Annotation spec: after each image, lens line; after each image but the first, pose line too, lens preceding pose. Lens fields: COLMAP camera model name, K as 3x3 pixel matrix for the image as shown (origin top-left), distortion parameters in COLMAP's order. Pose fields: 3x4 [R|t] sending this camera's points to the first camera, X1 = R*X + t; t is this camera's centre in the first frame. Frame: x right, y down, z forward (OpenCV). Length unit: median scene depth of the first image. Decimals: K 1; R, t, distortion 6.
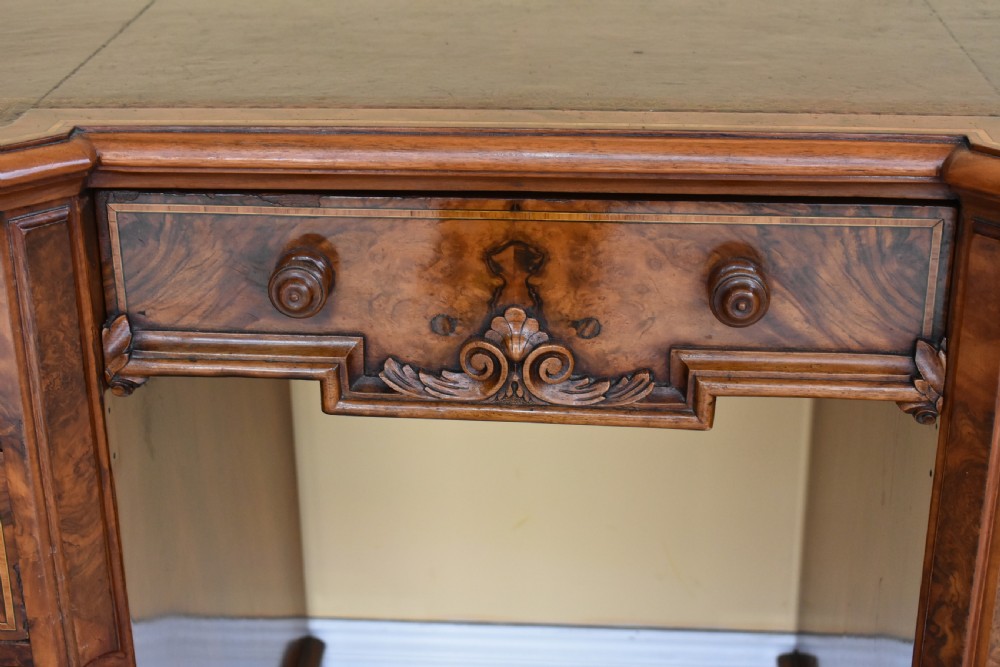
lens RADIAL K [[1663.4, 0, 500.0], [0, 1663.4, 333.5], [0, 0, 1]] dist [-0.009215, 0.009919]
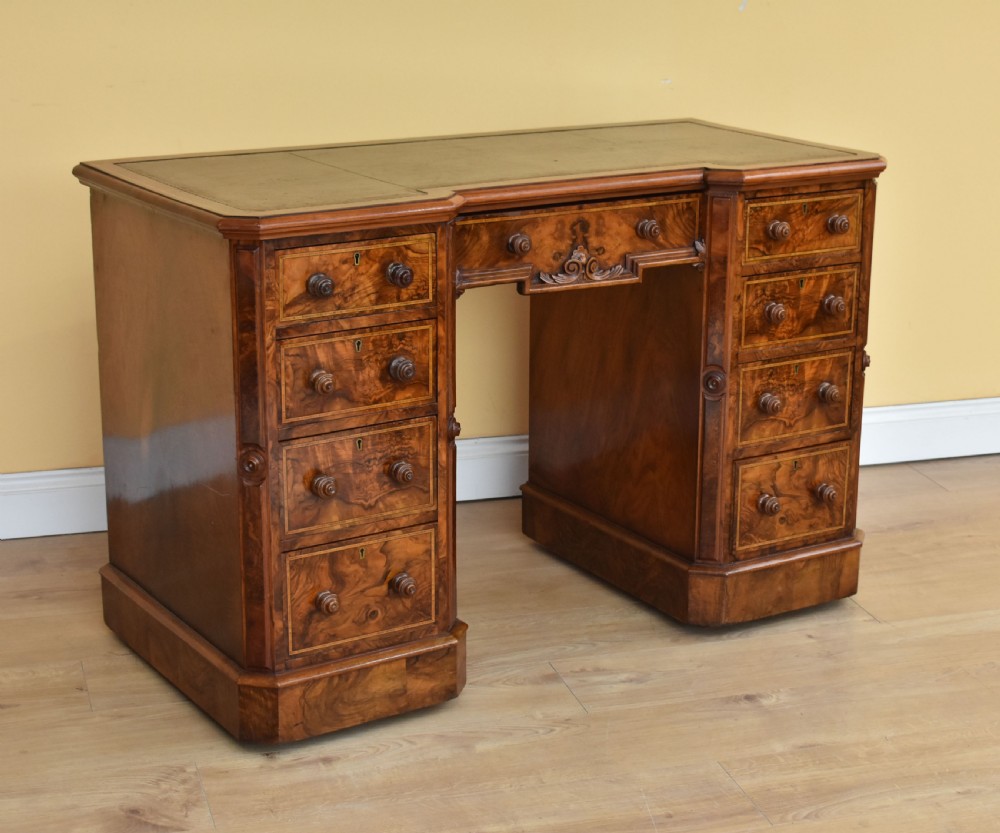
lens RADIAL K [[1845.6, 0, 501.1], [0, 1845.6, 394.5], [0, 0, 1]] dist [0.018400, 0.009344]
pose [[0.812200, -0.144931, 0.565089, -1.872686], [0.223525, 0.972038, -0.071968, 0.417931], [-0.538857, 0.184764, 0.821885, -1.413122]]
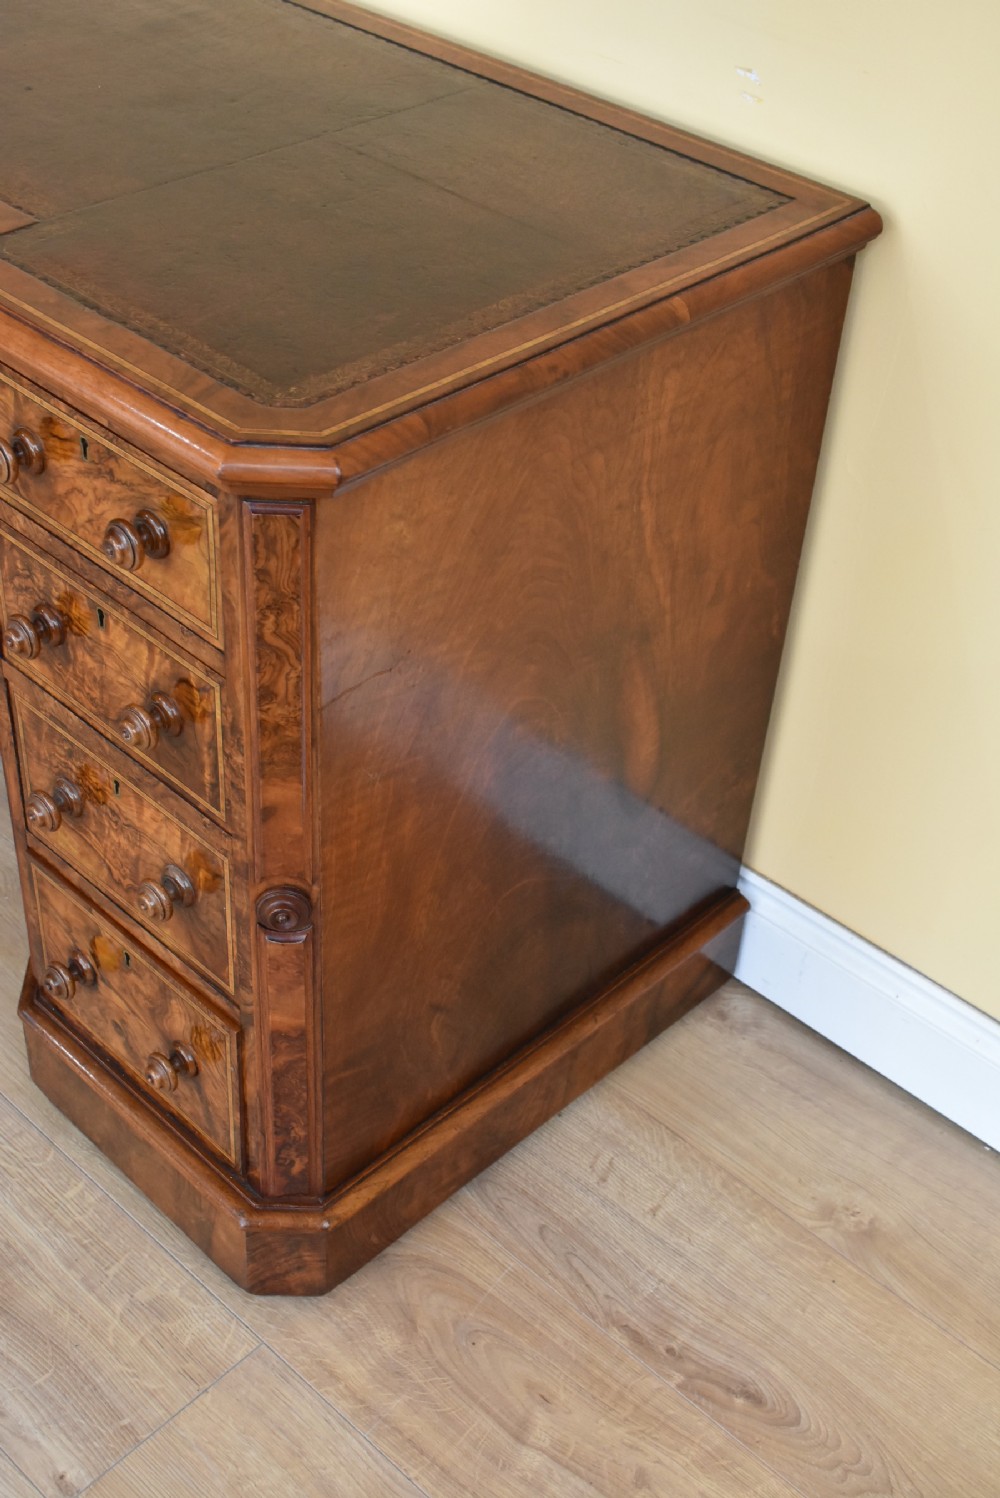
lens RADIAL K [[1837.1, 0, 500.0], [0, 1837.1, 749.0], [0, 0, 1]] dist [-0.016925, -0.028423]
pose [[0.769572, 0.441824, -0.461032, 1.303394], [-0.314420, 0.890583, 0.328637, -0.321188], [0.555786, -0.107952, 0.824286, 0.054472]]
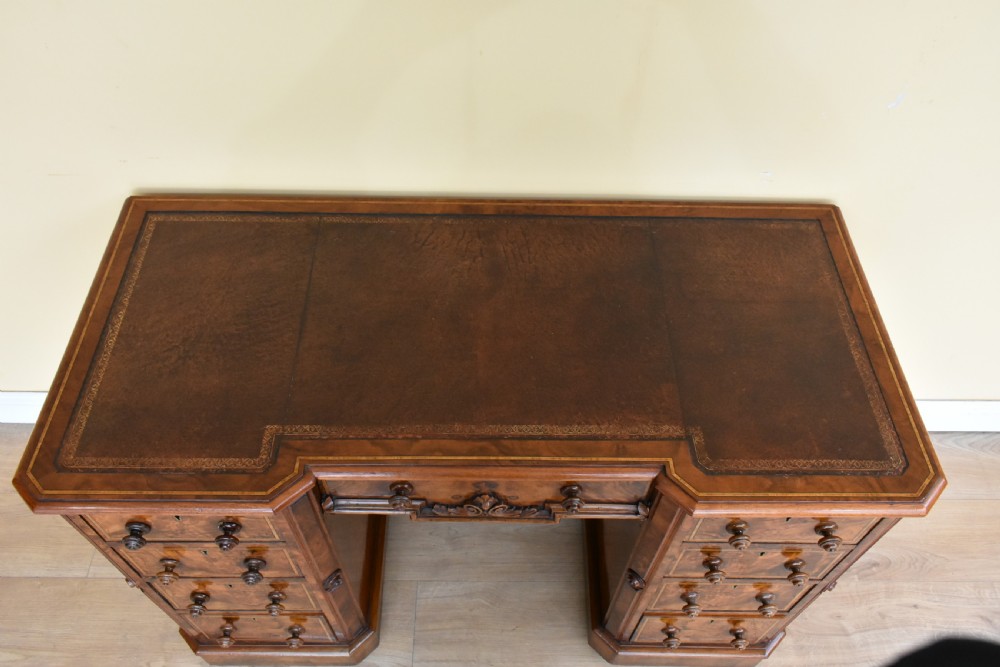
lens RADIAL K [[766.2, 0, 500.0], [0, 766.2, 333.5], [0, 0, 1]] dist [-0.002382, 0.001023]
pose [[0.996999, -0.038701, 0.067046, -0.037556], [0.001767, 0.877220, 0.480086, -0.799319], [-0.077394, -0.478527, 0.874656, 0.086465]]
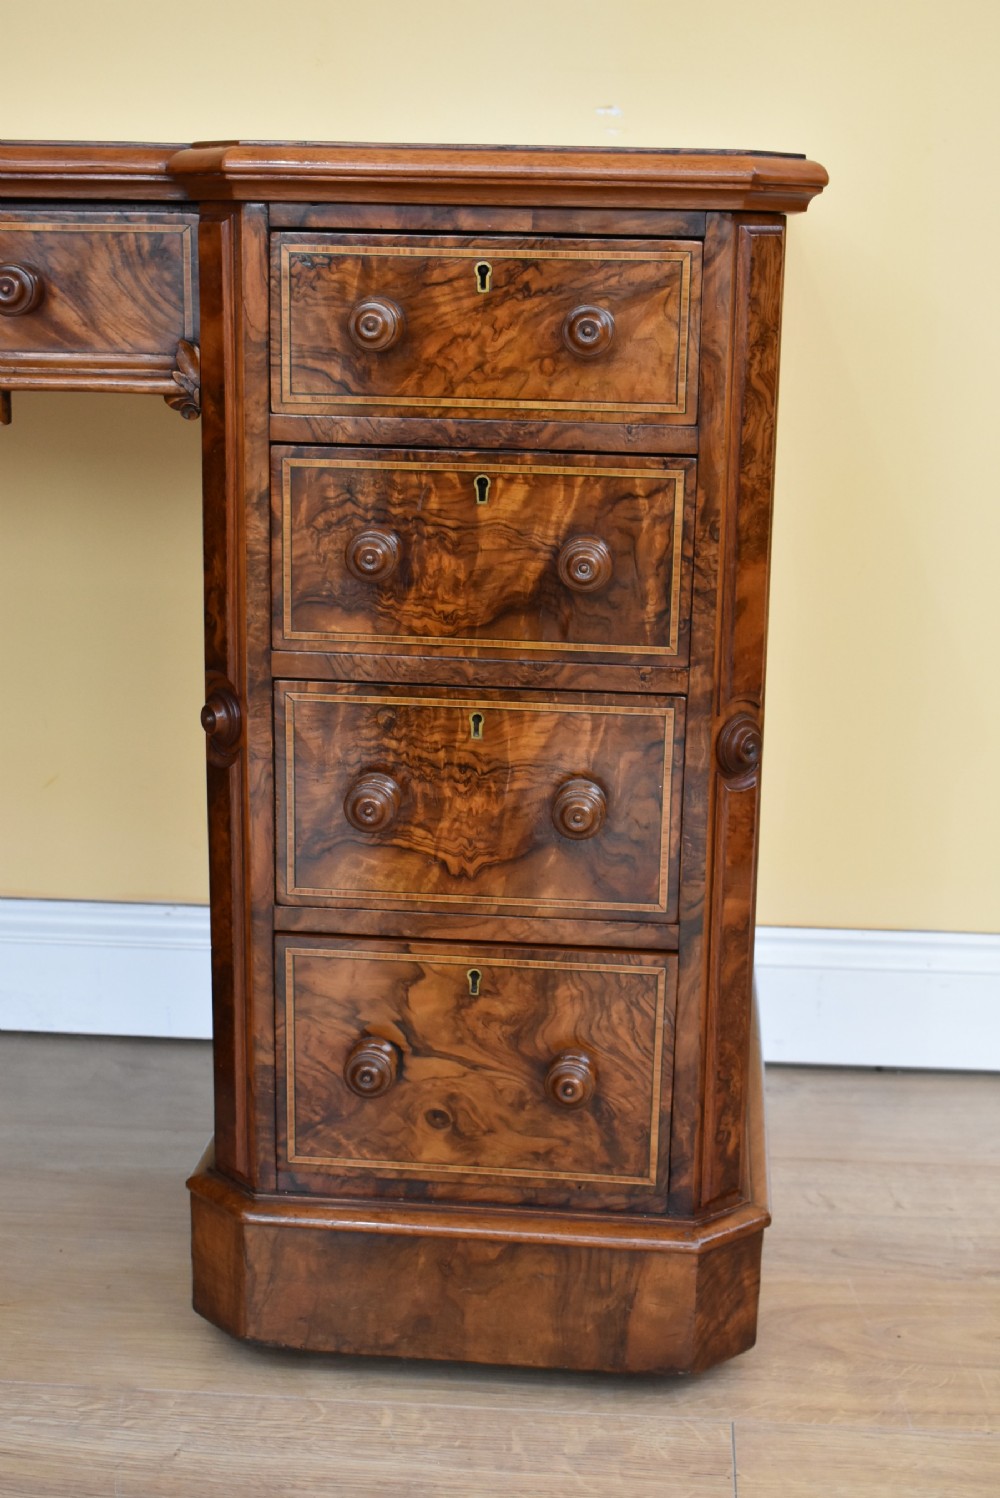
lens RADIAL K [[2121.4, 0, 500.0], [0, 2121.4, 749.0], [0, 0, 1]] dist [-0.026654, -0.055517]
pose [[0.999669, 0.024532, -0.007748, 0.480535], [-0.025492, 0.985120, -0.169968, 0.508550], [0.003463, 0.170110, 0.985419, -0.359462]]
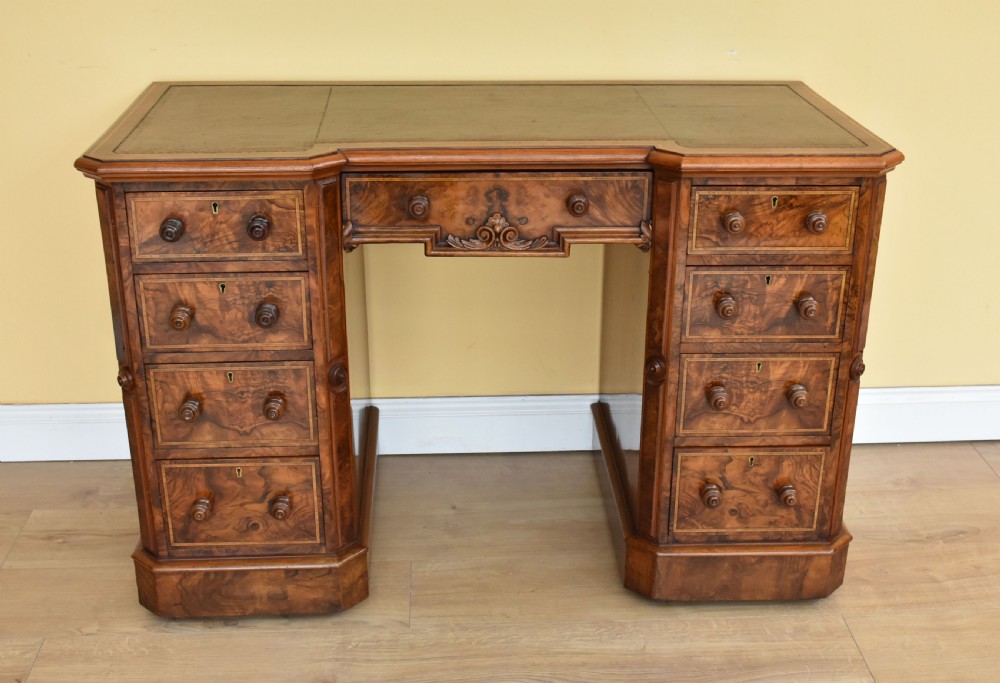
lens RADIAL K [[1244.4, 0, 500.0], [0, 1244.4, 341.5], [0, 0, 1]] dist [-0.034044, -0.042239]
pose [[0.993224, -0.034299, 0.111038, -0.219151], [0.035501, 0.999330, -0.008862, 0.212088], [-0.110659, 0.012744, 0.993777, -1.025019]]
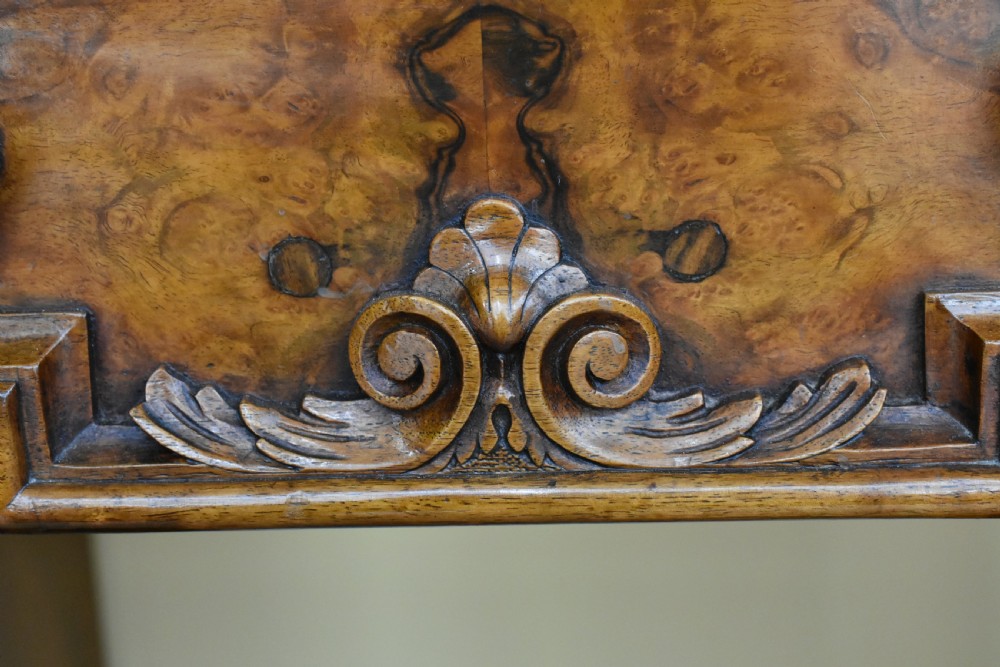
lens RADIAL K [[1663.4, 0, 500.0], [0, 1663.4, 333.5], [0, 0, 1]] dist [-0.009215, 0.009919]
pose [[0.998702, -0.045865, 0.022169, 0.001231], [0.049641, 0.973921, -0.221392, 0.094346], [-0.011436, 0.222205, 0.974933, 0.648585]]
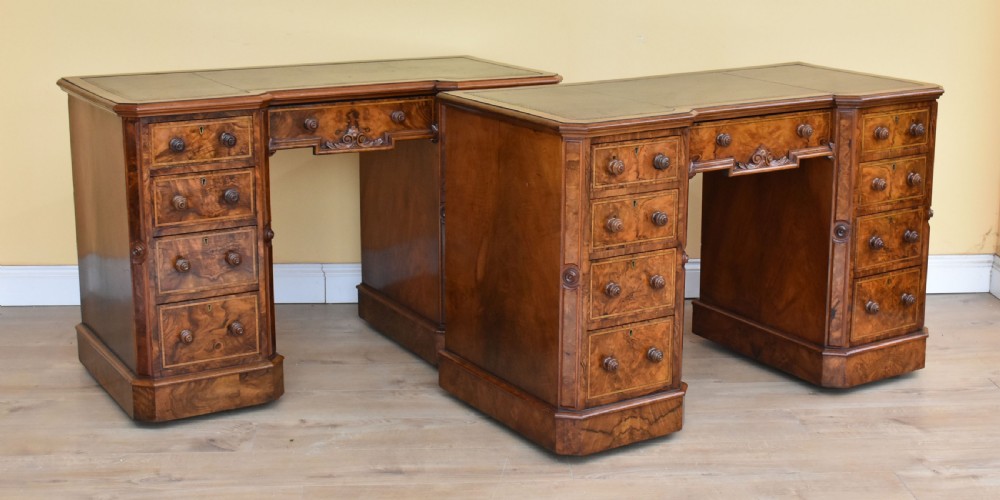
lens RADIAL K [[1416.3, 0, 500.0], [0, 1416.3, 195.3], [0, 0, 1]] dist [0.000086, -0.000359]
pose [[0.836964, -0.104199, 0.537247, -1.769803], [0.214503, 0.965615, -0.146889, 0.829033], [-0.503468, 0.238182, 0.830536, -2.402099]]
